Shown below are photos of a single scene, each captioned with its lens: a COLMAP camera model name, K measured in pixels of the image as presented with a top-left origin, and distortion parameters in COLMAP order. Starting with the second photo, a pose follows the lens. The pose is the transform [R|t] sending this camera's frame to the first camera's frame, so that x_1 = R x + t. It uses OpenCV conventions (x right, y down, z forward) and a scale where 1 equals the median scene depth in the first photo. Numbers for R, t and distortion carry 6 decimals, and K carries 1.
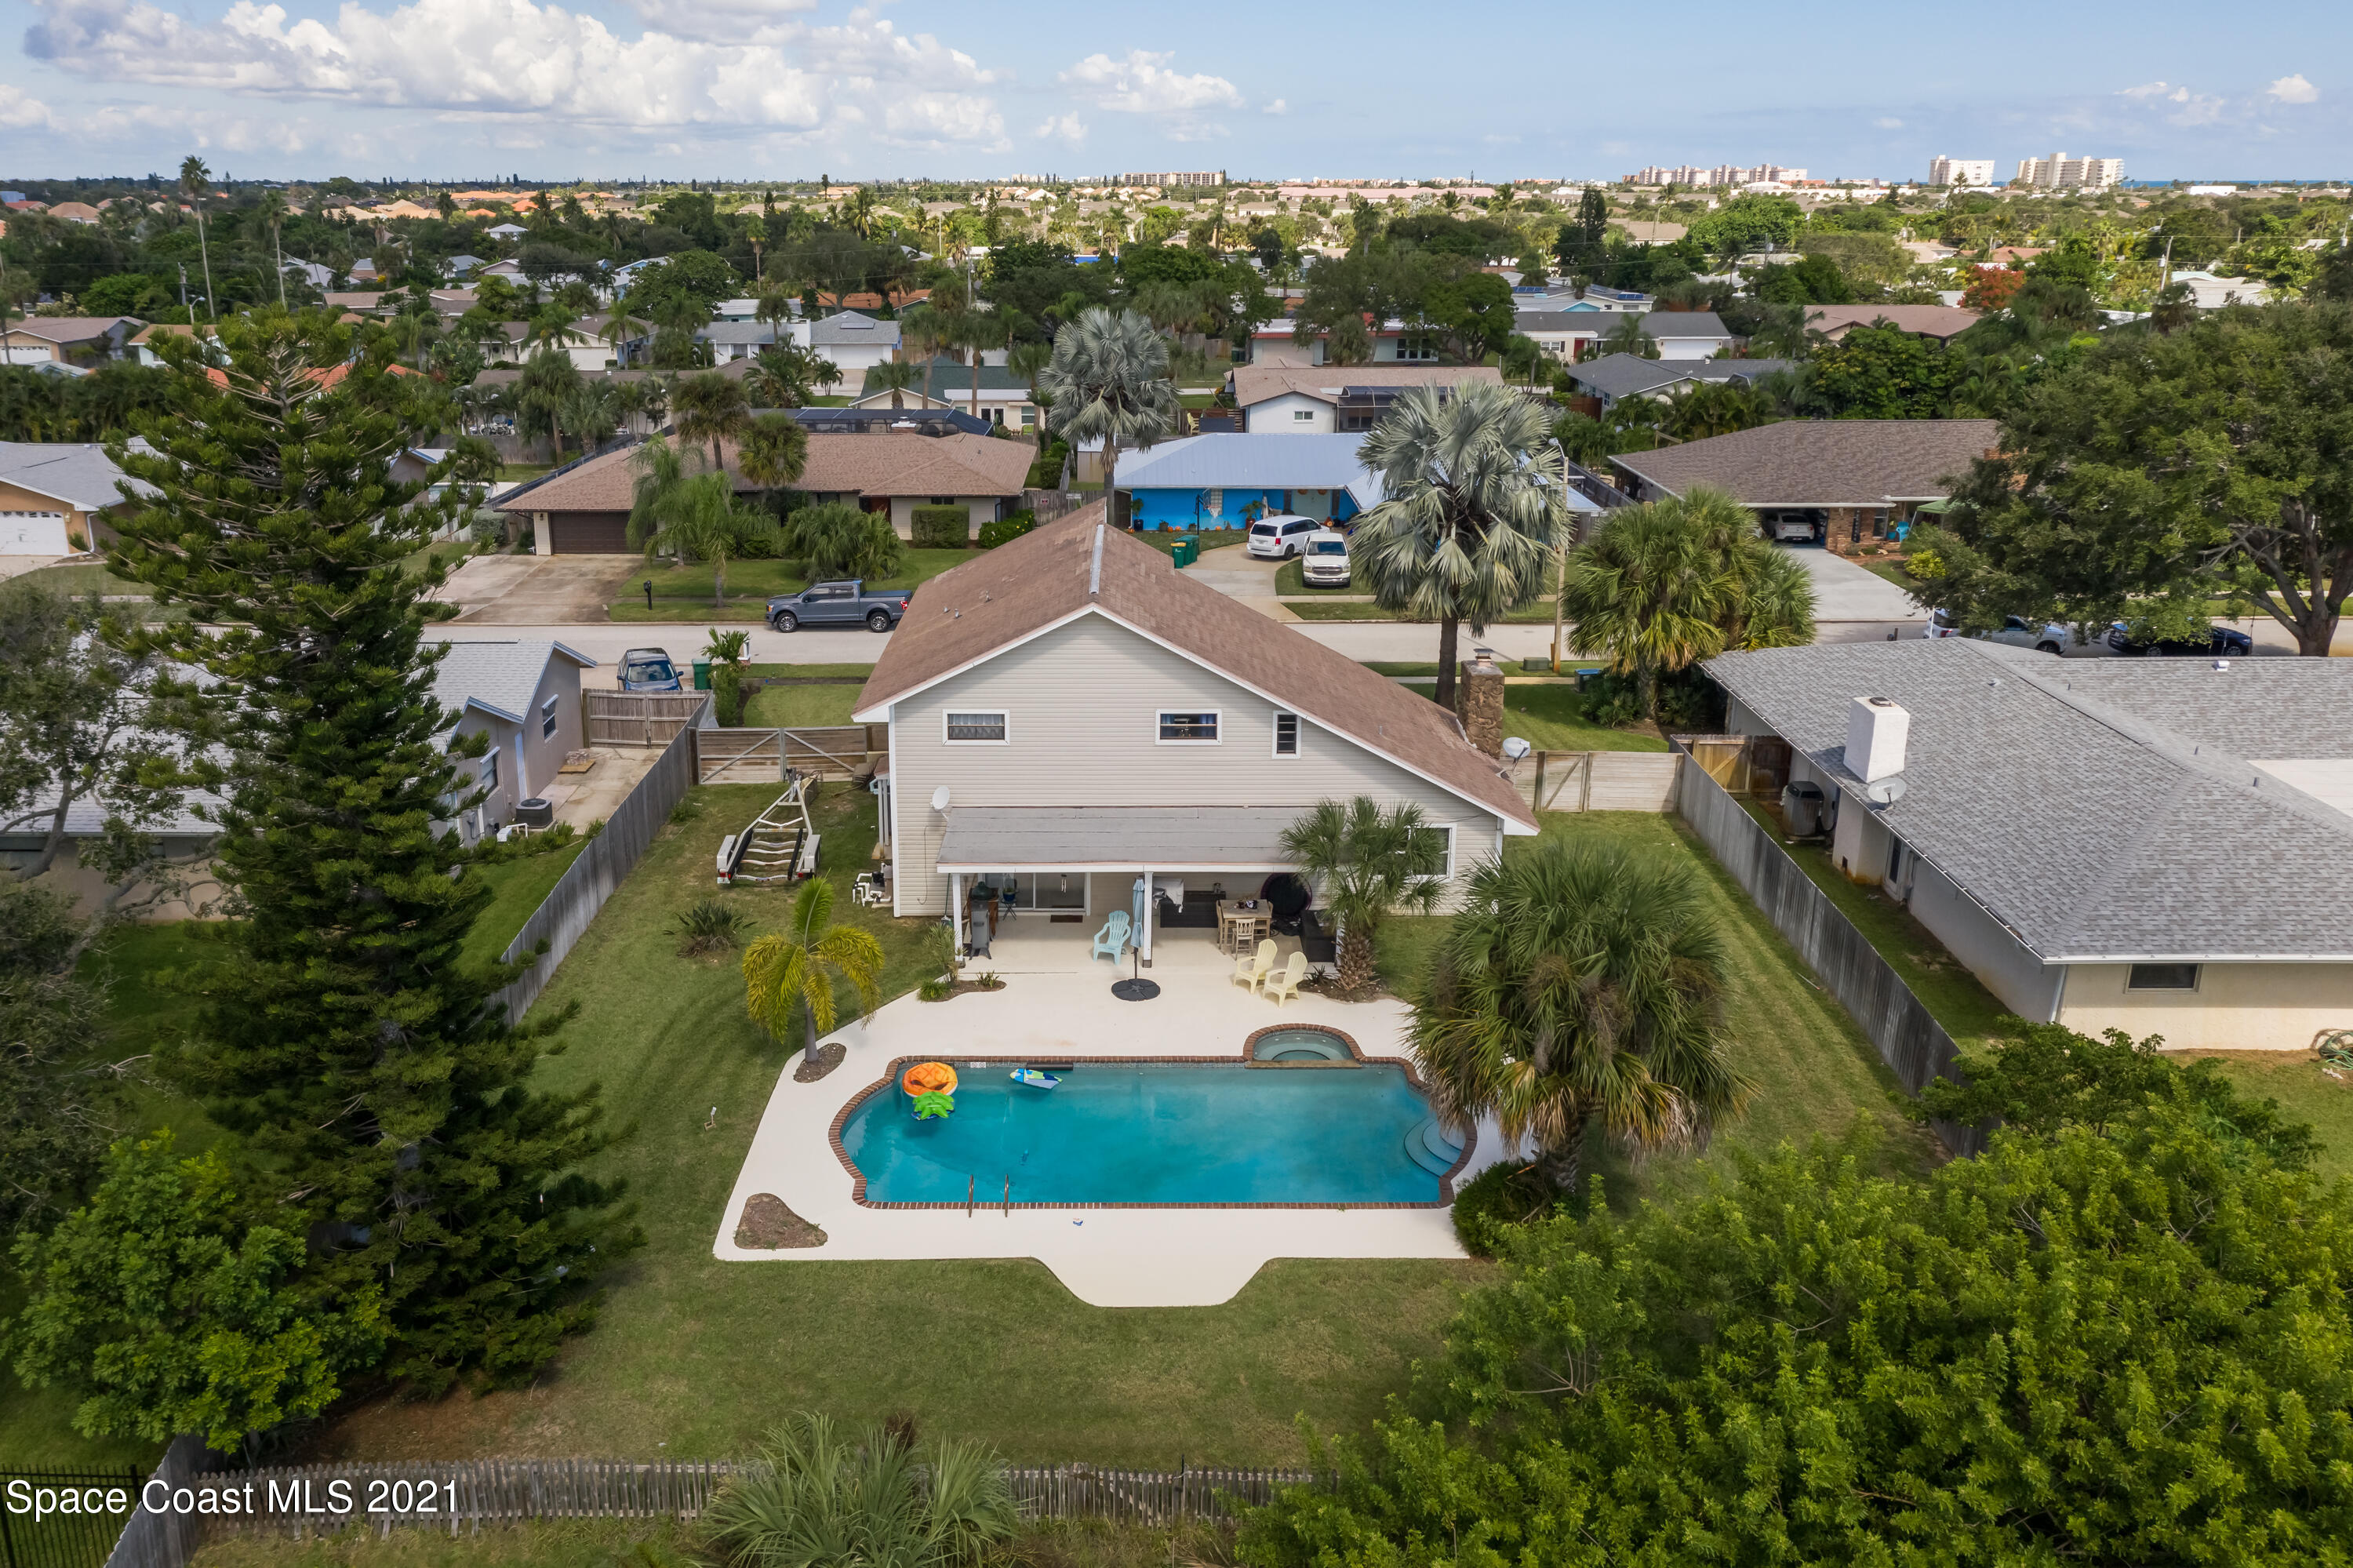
lens RADIAL K [[1784.9, 0, 1175.0], [0, 1784.9, 838.6], [0, 0, 1]] dist [0.011705, -0.005820]
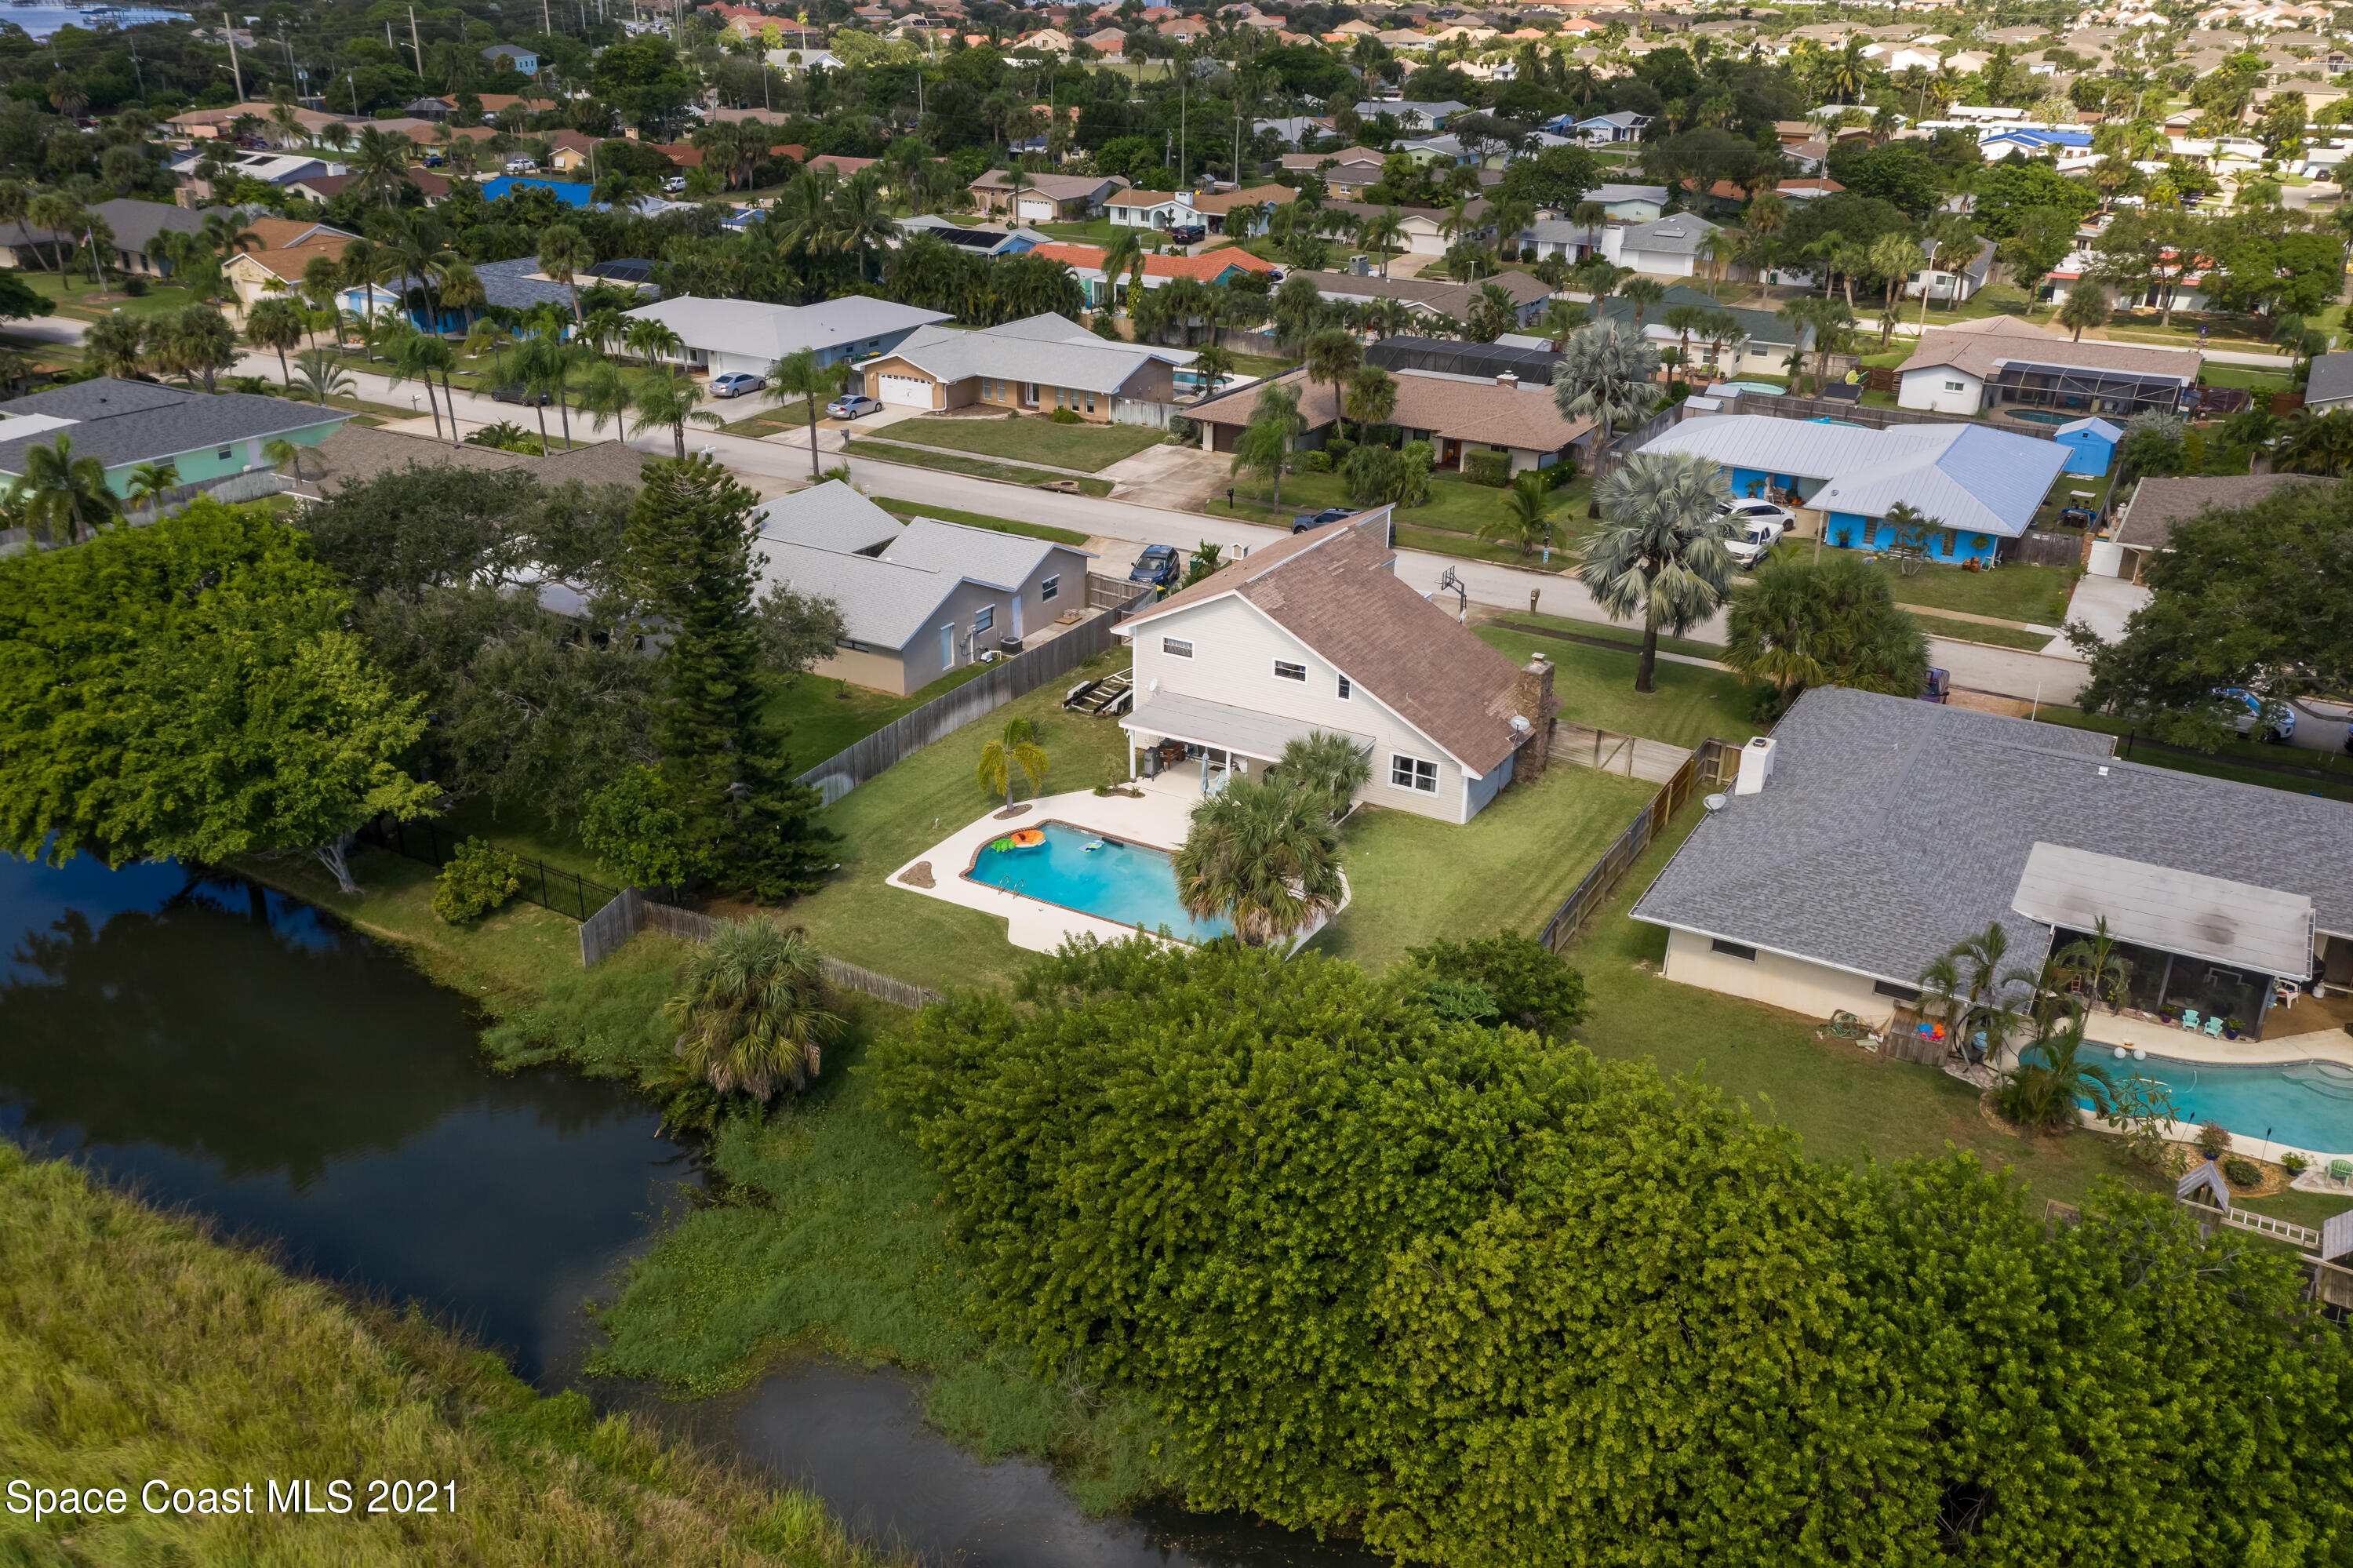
lens RADIAL K [[1784.9, 0, 1175.0], [0, 1784.9, 838.6], [0, 0, 1]] dist [0.011705, -0.005820]
pose [[0.858479, 0.227179, -0.459787, 0.663457], [-0.185274, 0.973369, 0.135008, -0.105761], [0.478213, -0.030715, 0.877707, -0.445391]]
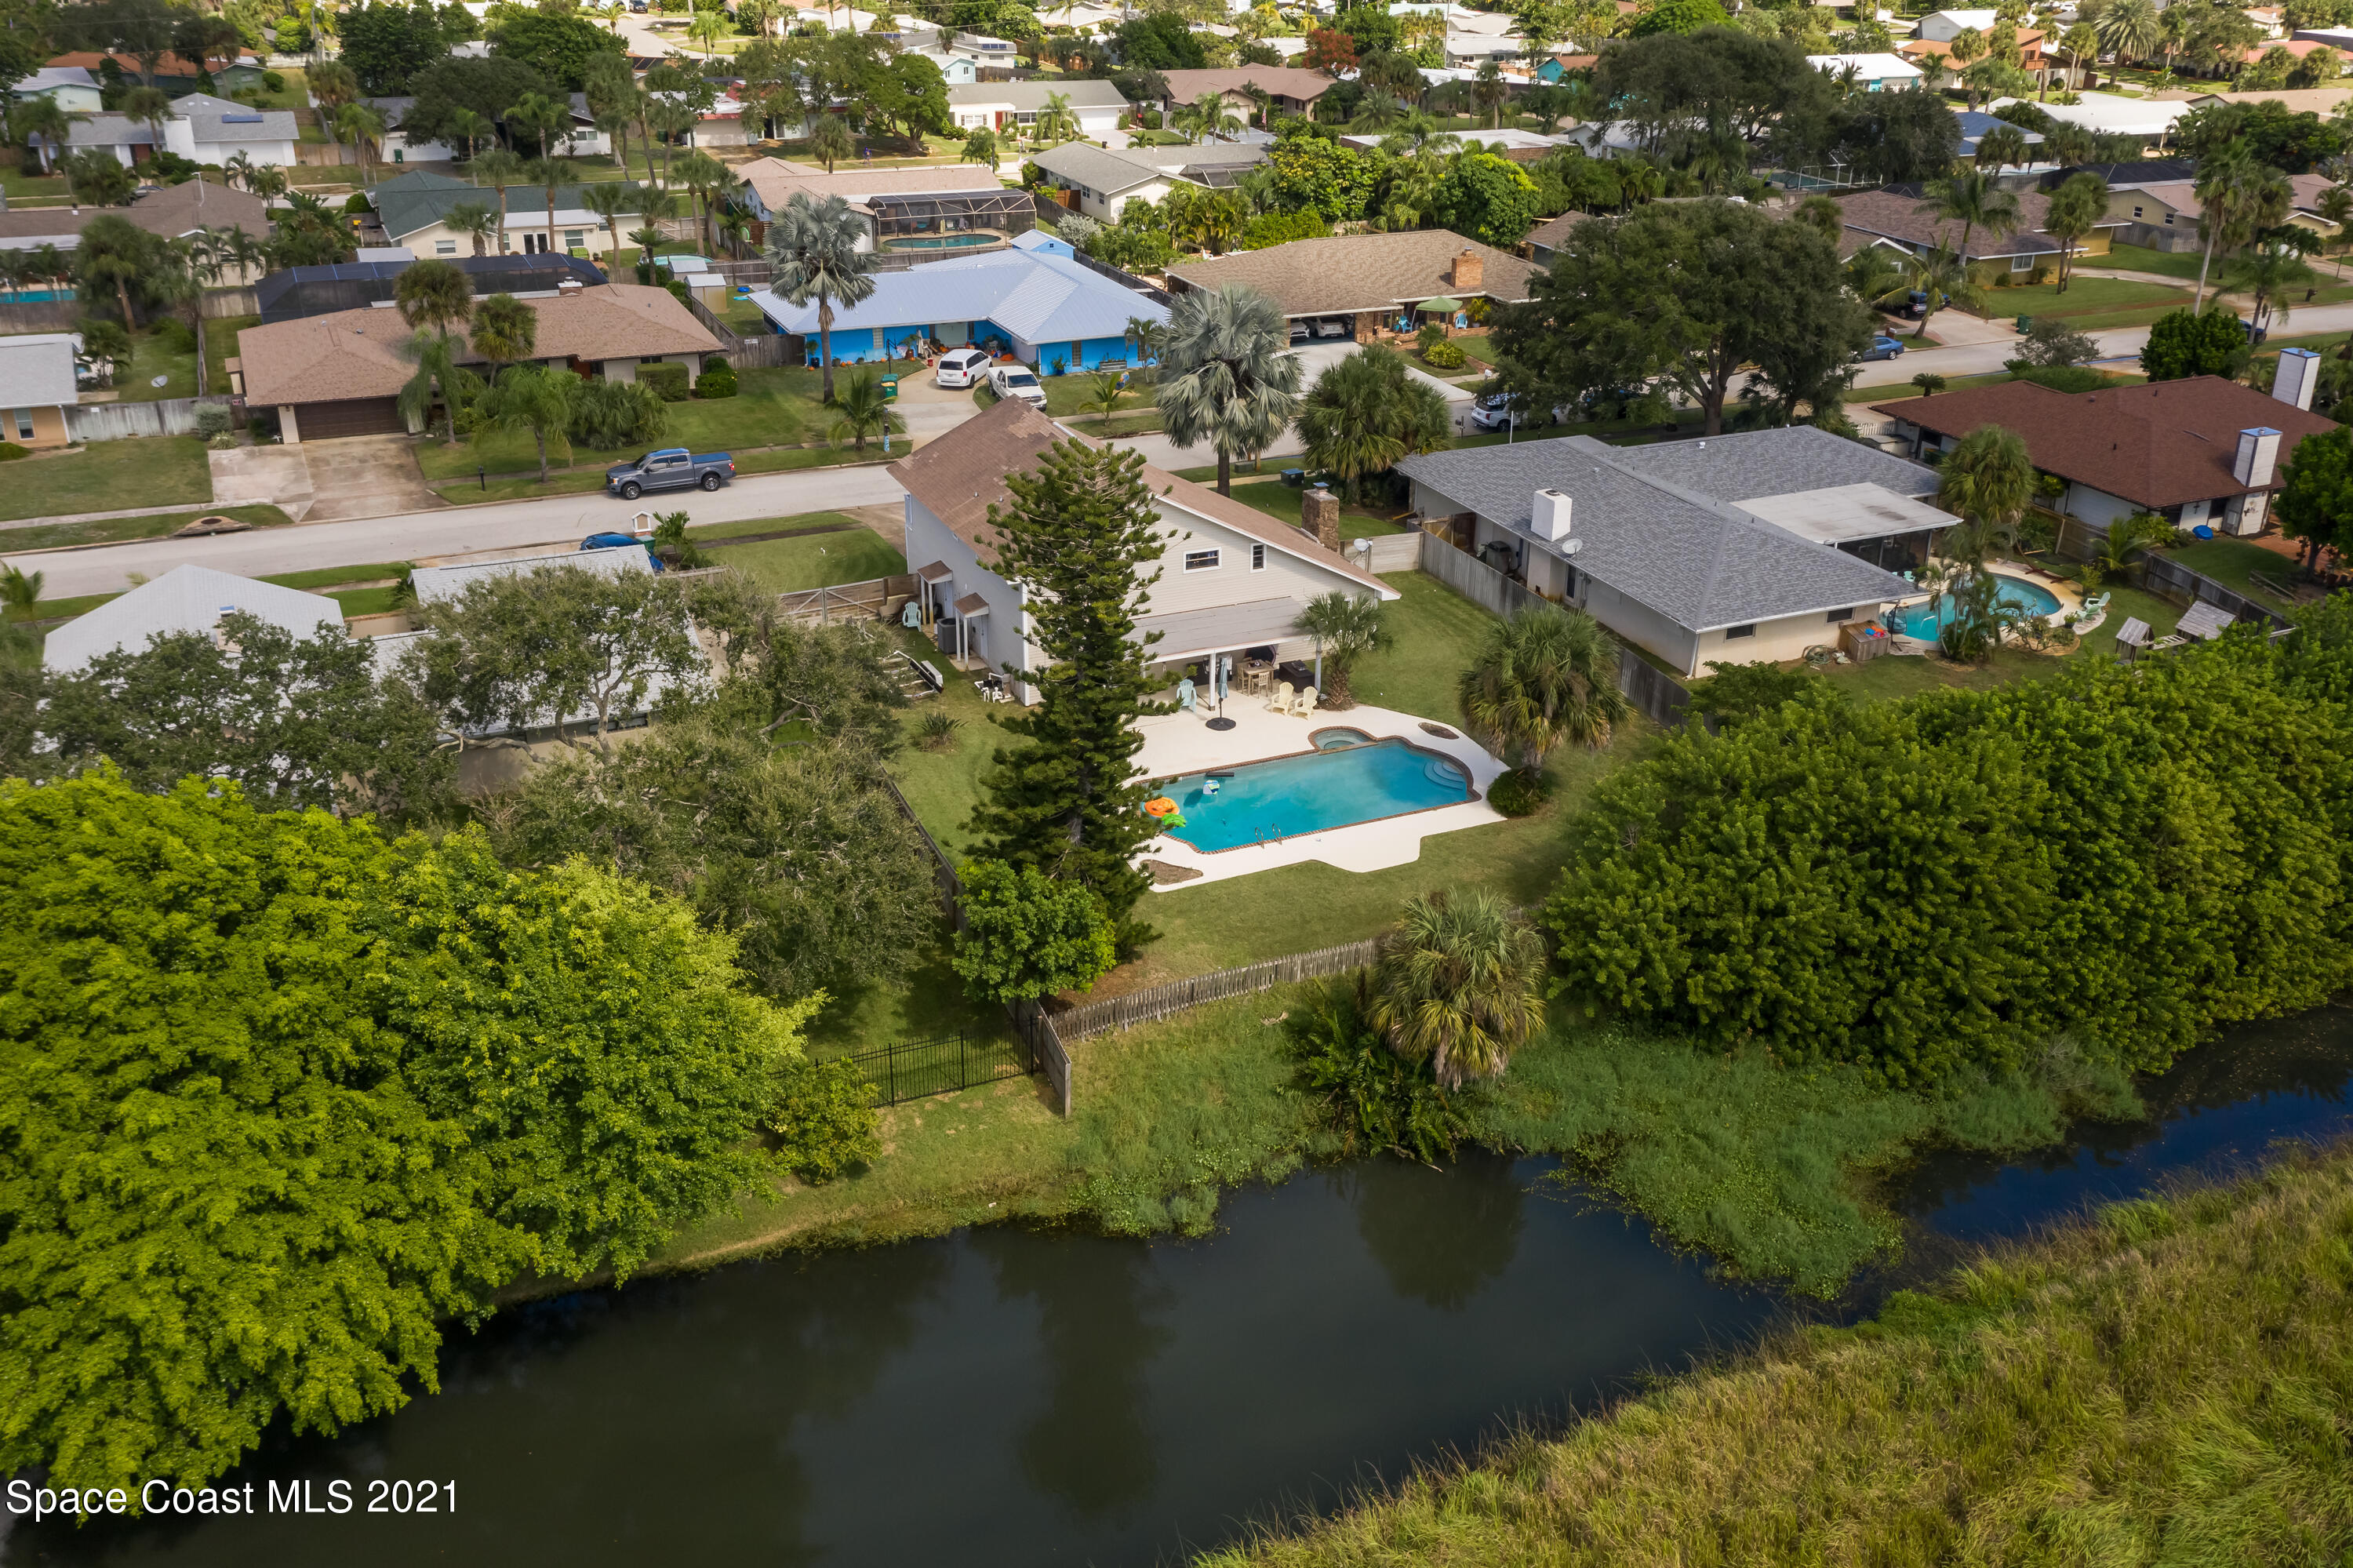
lens RADIAL K [[1888.9, 0, 1176.5], [0, 1888.9, 784.0], [0, 0, 1]] dist [0.001765, 0.017439]
pose [[0.919450, -0.168102, 0.355461, -0.628389], [0.126032, 0.982304, 0.138544, -0.099389], [-0.372461, -0.082585, 0.924366, -0.560217]]
